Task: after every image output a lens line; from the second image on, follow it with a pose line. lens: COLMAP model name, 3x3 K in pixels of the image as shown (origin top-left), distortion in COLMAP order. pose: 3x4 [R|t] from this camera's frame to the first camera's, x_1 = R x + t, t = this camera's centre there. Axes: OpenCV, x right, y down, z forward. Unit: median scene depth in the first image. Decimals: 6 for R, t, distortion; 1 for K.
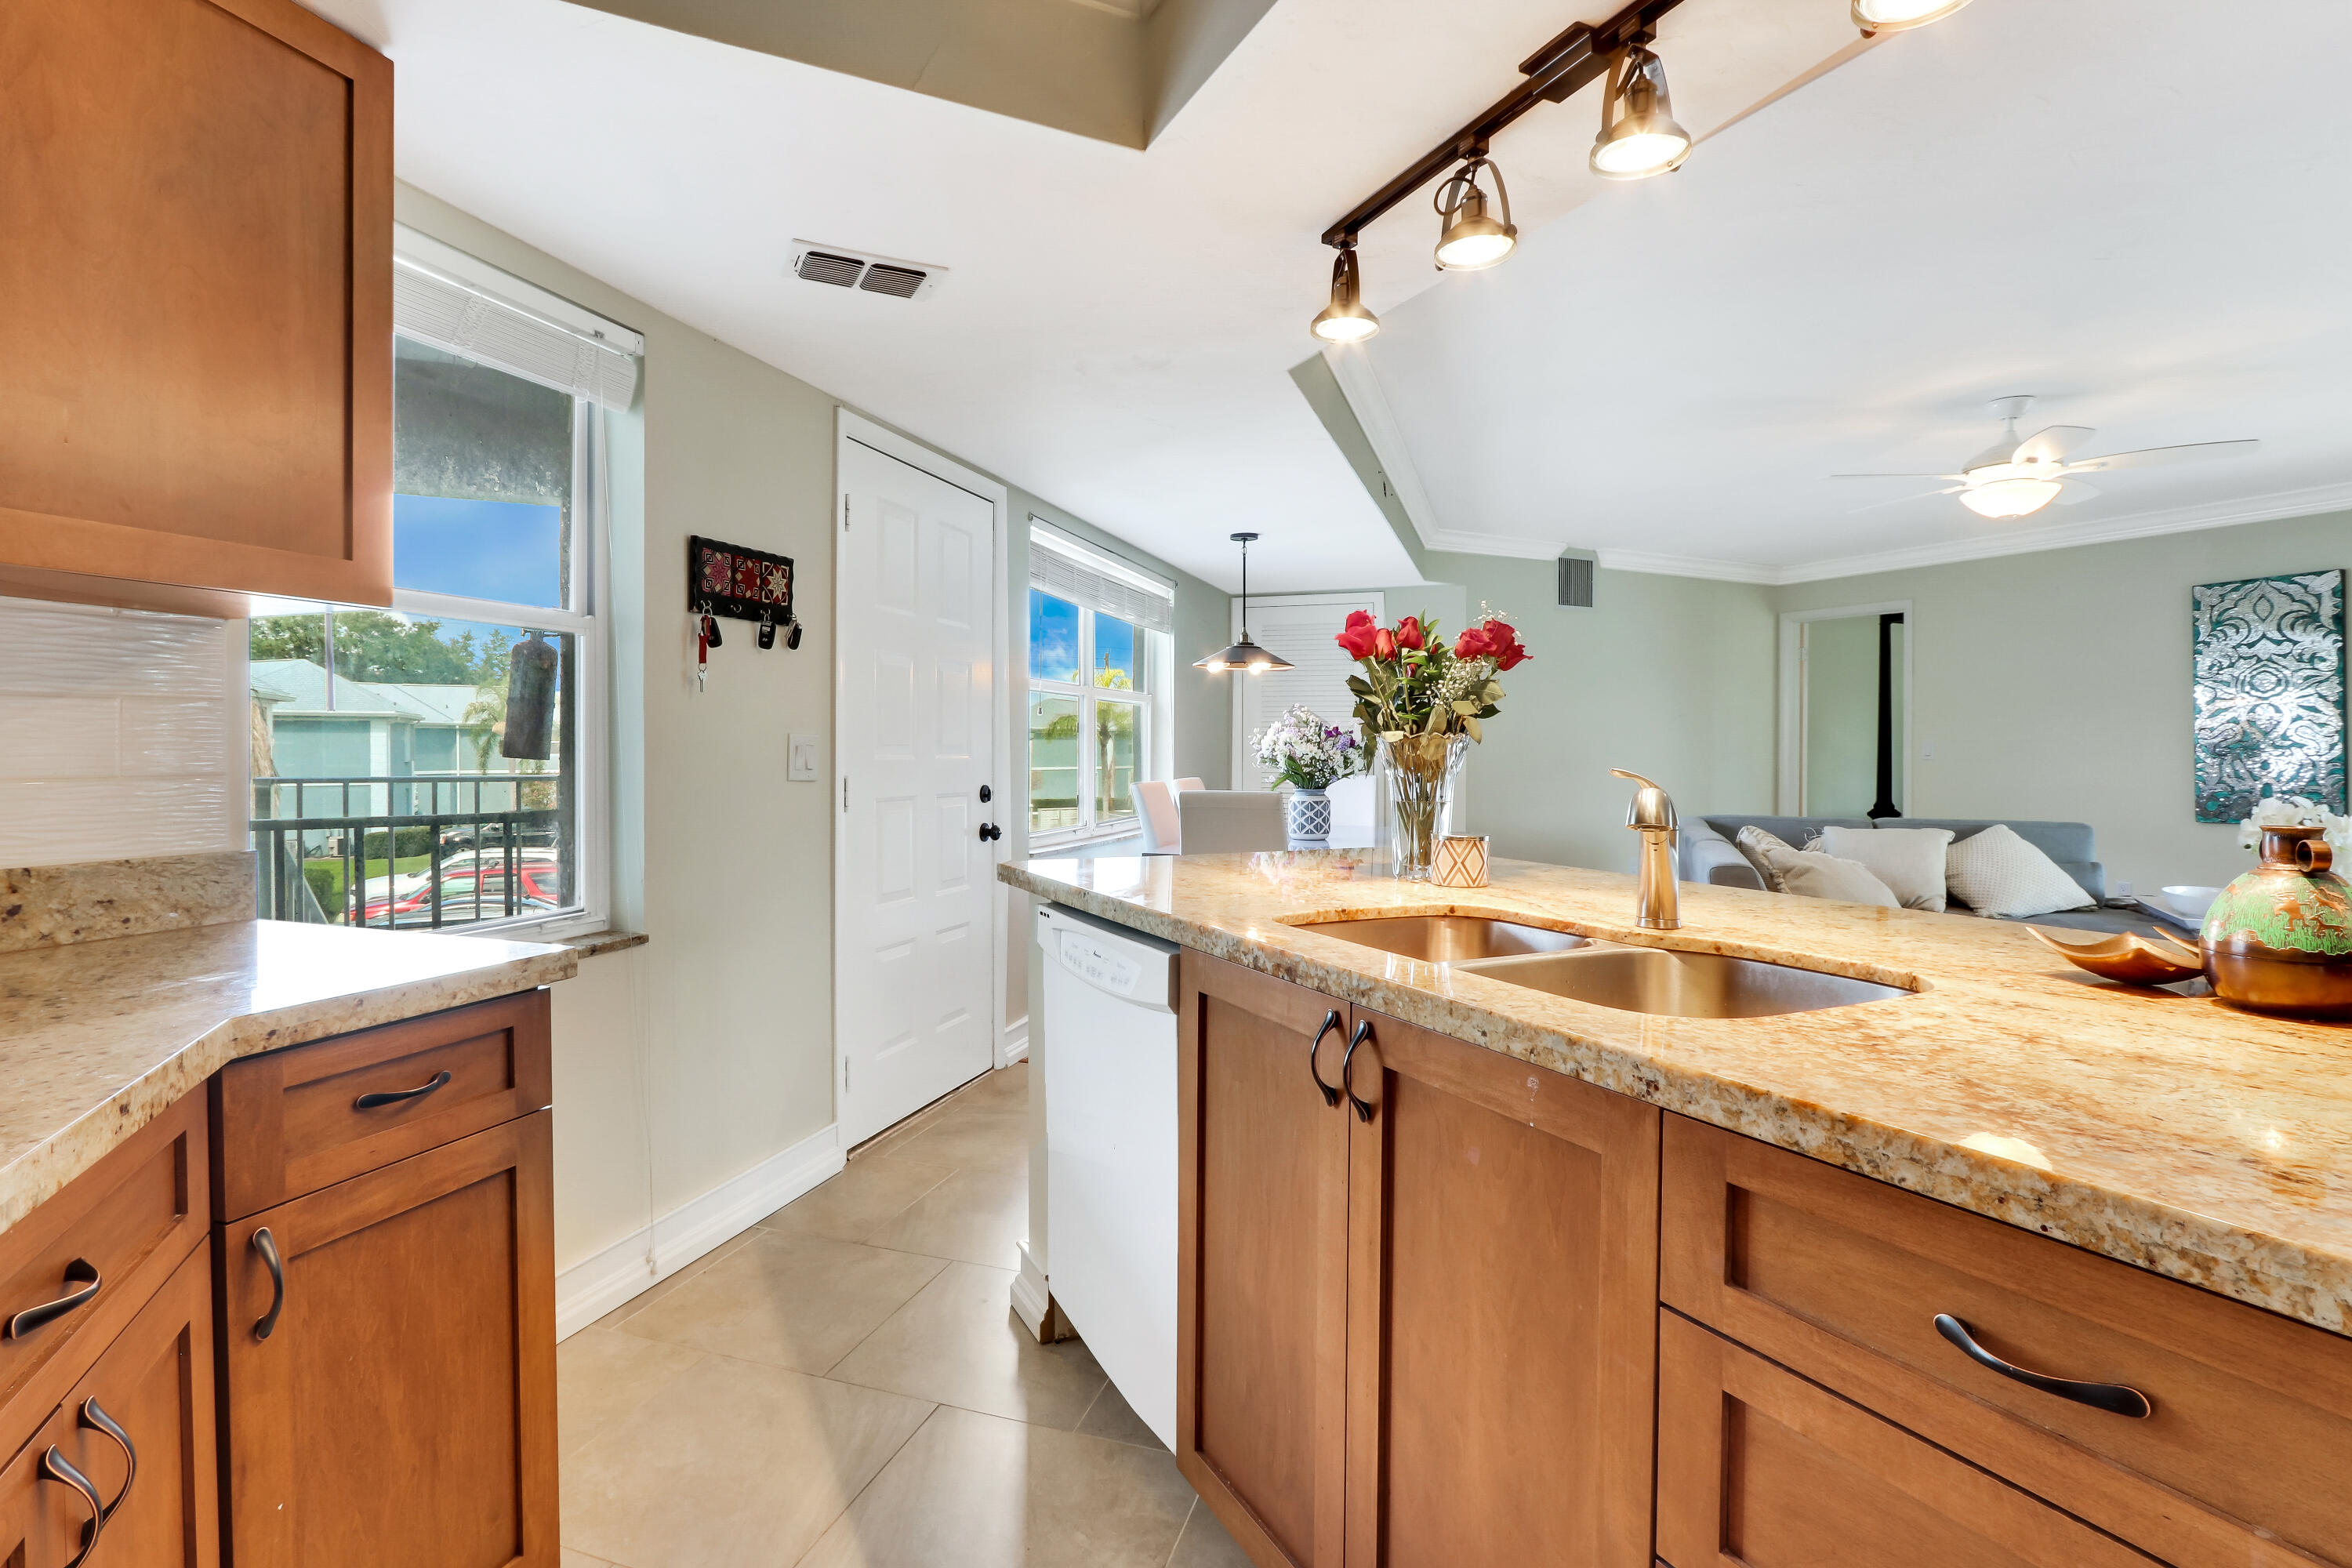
lens RADIAL K [[1091.4, 0, 1180.8], [0, 1091.4, 760.2], [0, 0, 1]] dist [-0.007996, -0.001000]
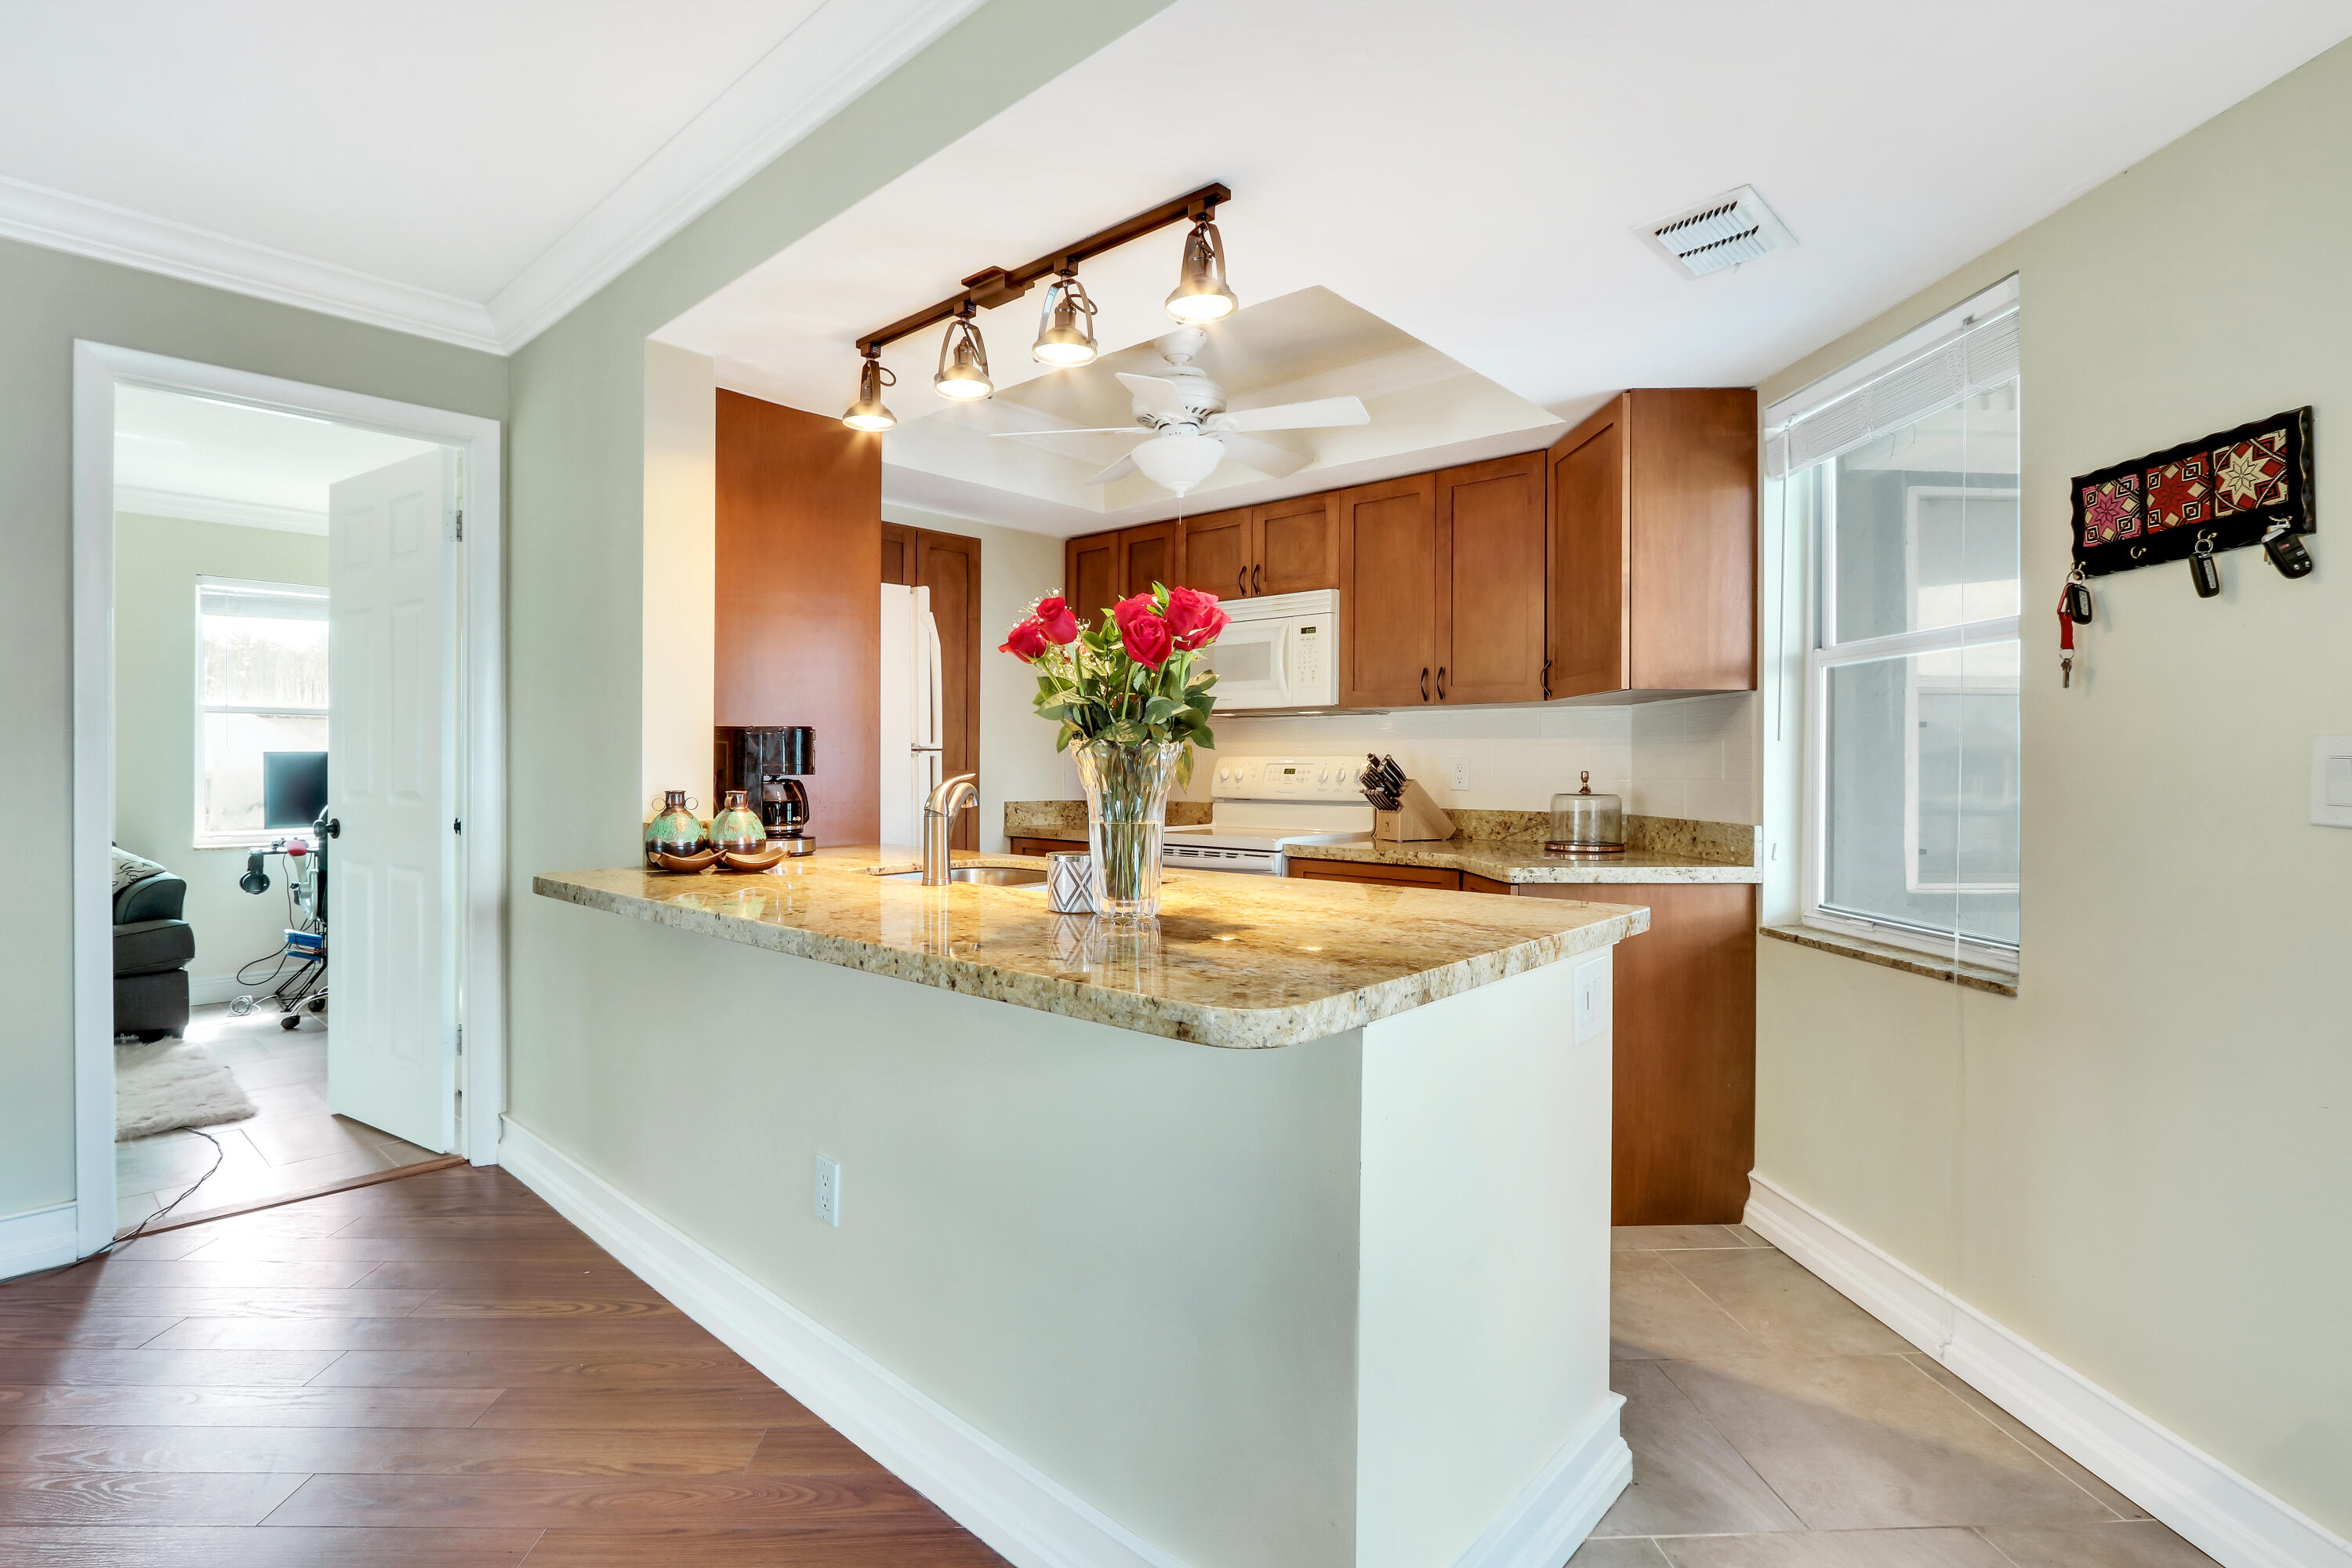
lens RADIAL K [[1122.1, 0, 1169.7], [0, 1122.1, 767.8], [0, 0, 1]] dist [-0.007785, -0.000821]
pose [[-0.930874, -0.001359, -0.365339, 0.195943], [-0.005923, 0.999918, 0.011373, -0.006984], [0.365293, 0.012750, -0.930805, 0.725989]]
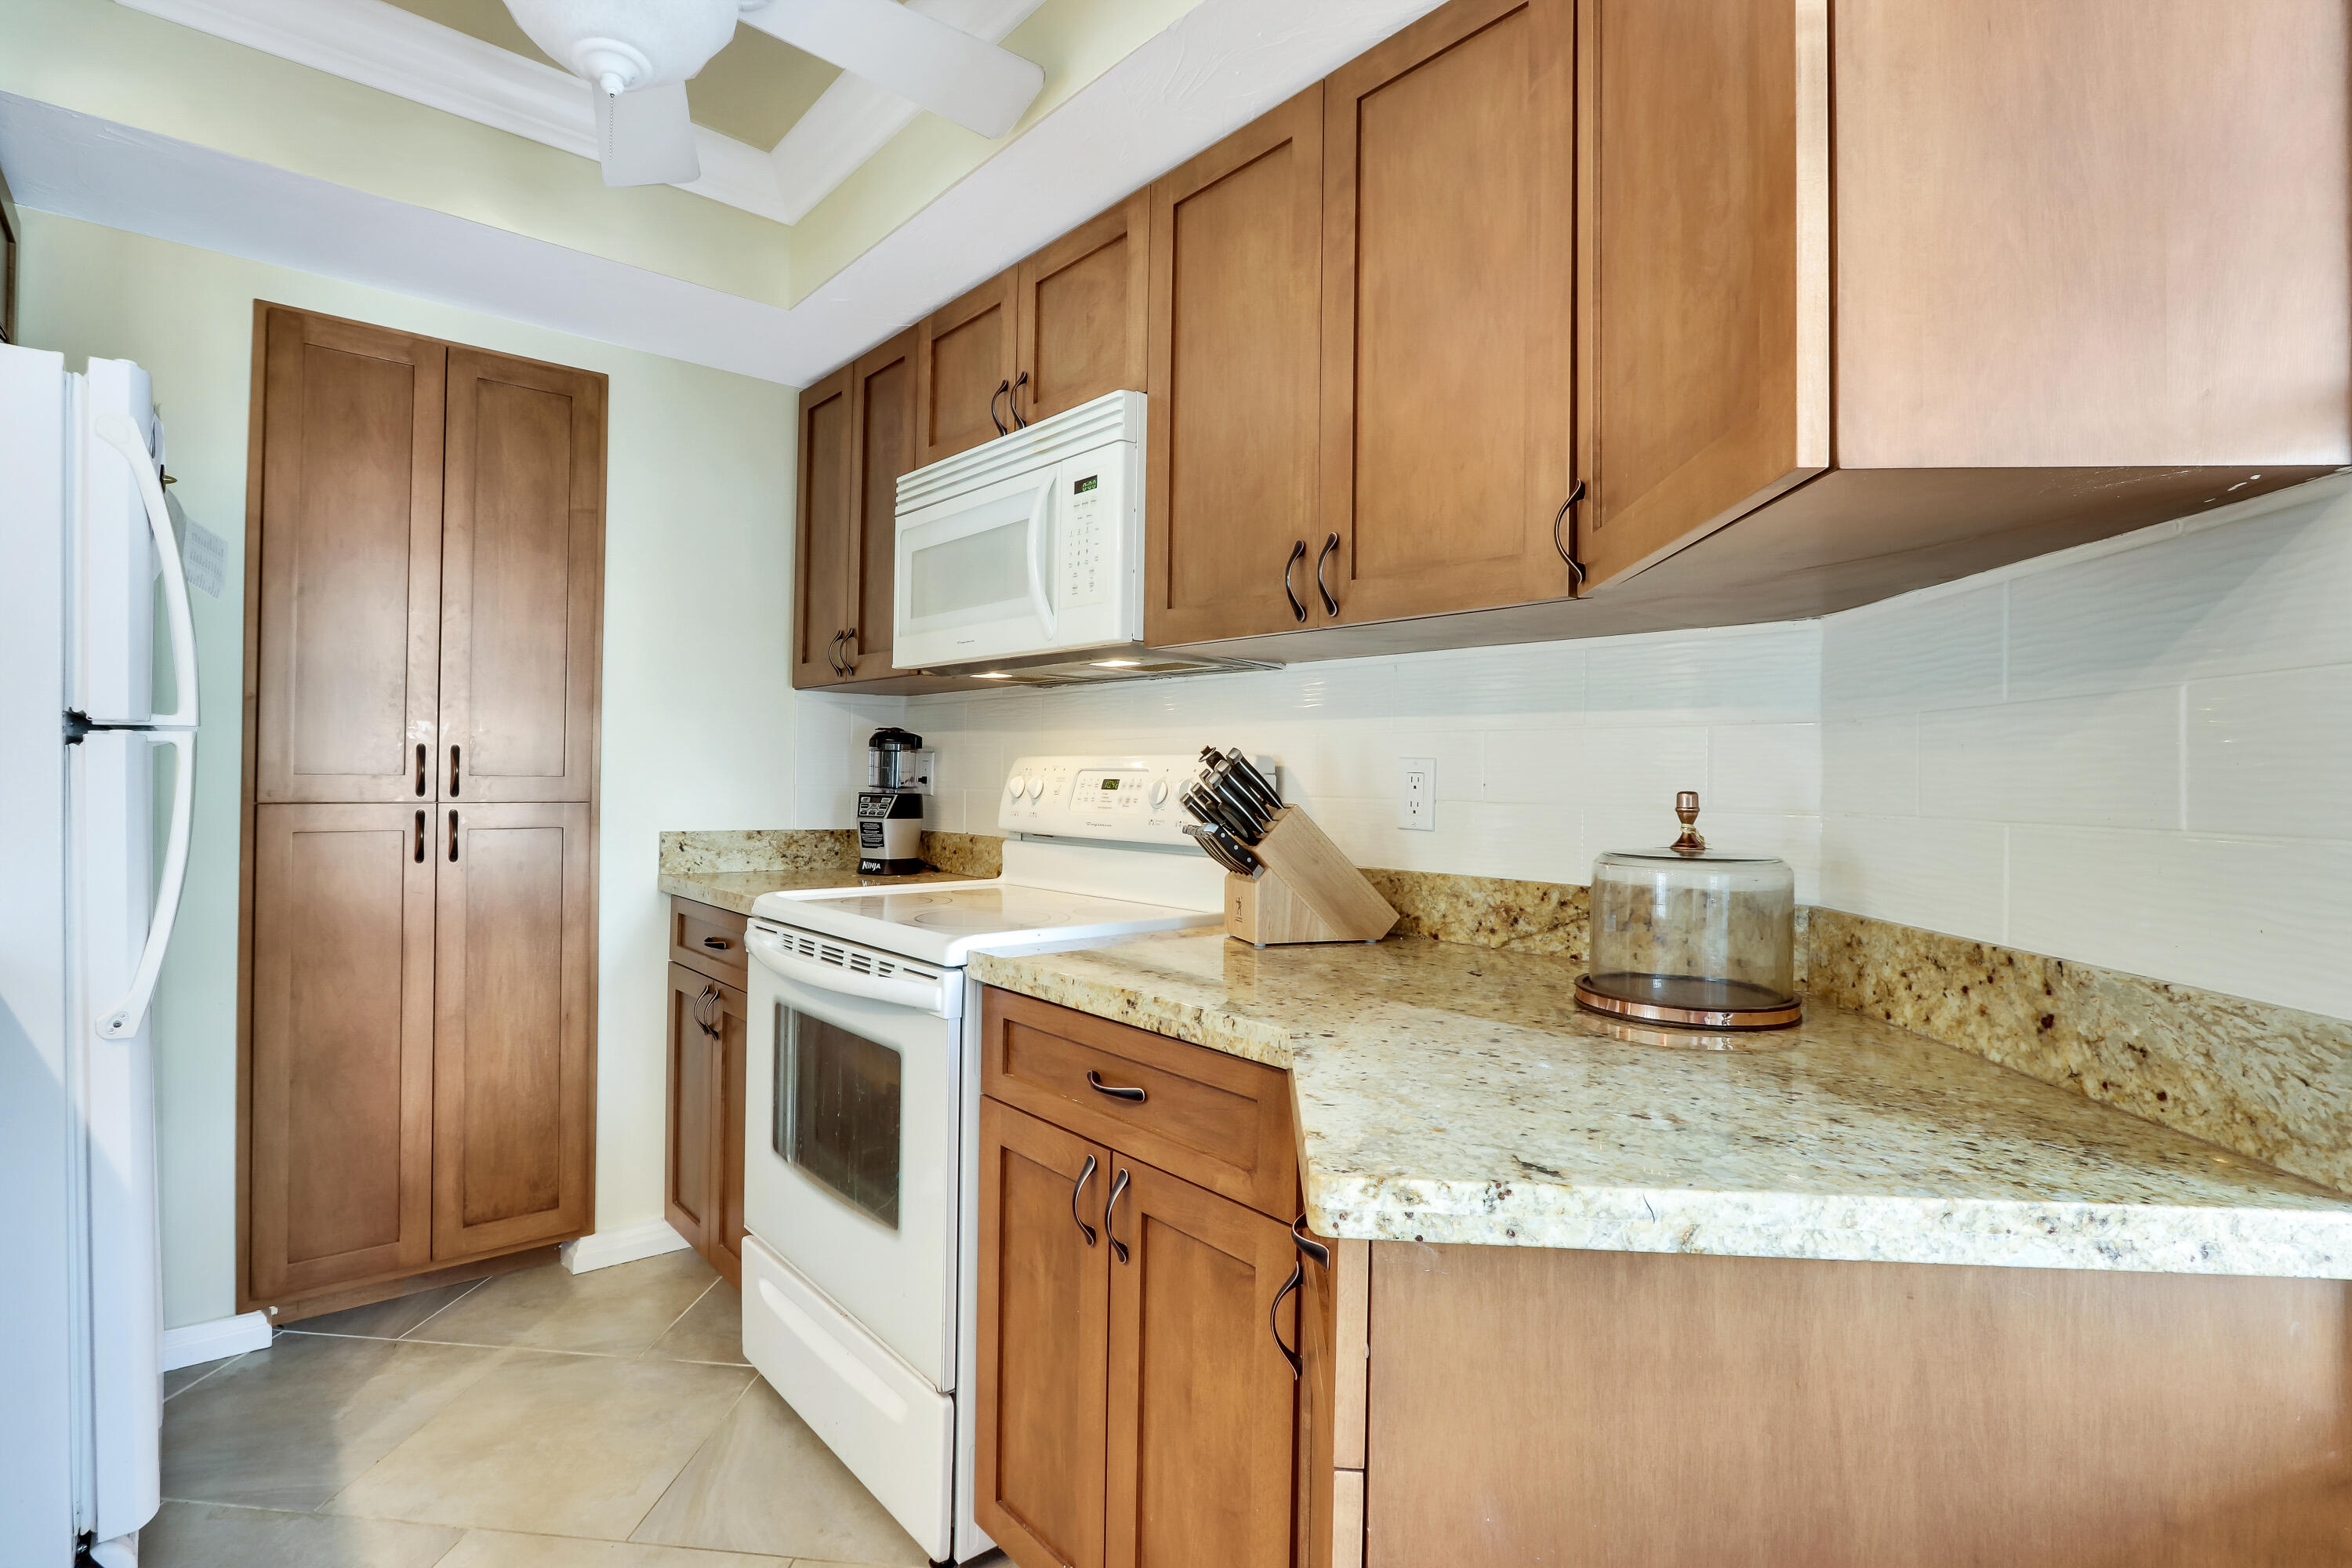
lens RADIAL K [[1126.2, 0, 1152.1], [0, 1126.2, 760.0], [0, 0, 1]] dist [-0.026108, -0.000359]
pose [[-0.971194, -0.015075, -0.237815, -0.107467], [-0.014264, 0.999885, -0.005132, -0.002716], [0.237865, -0.001592, -0.971297, 0.403080]]
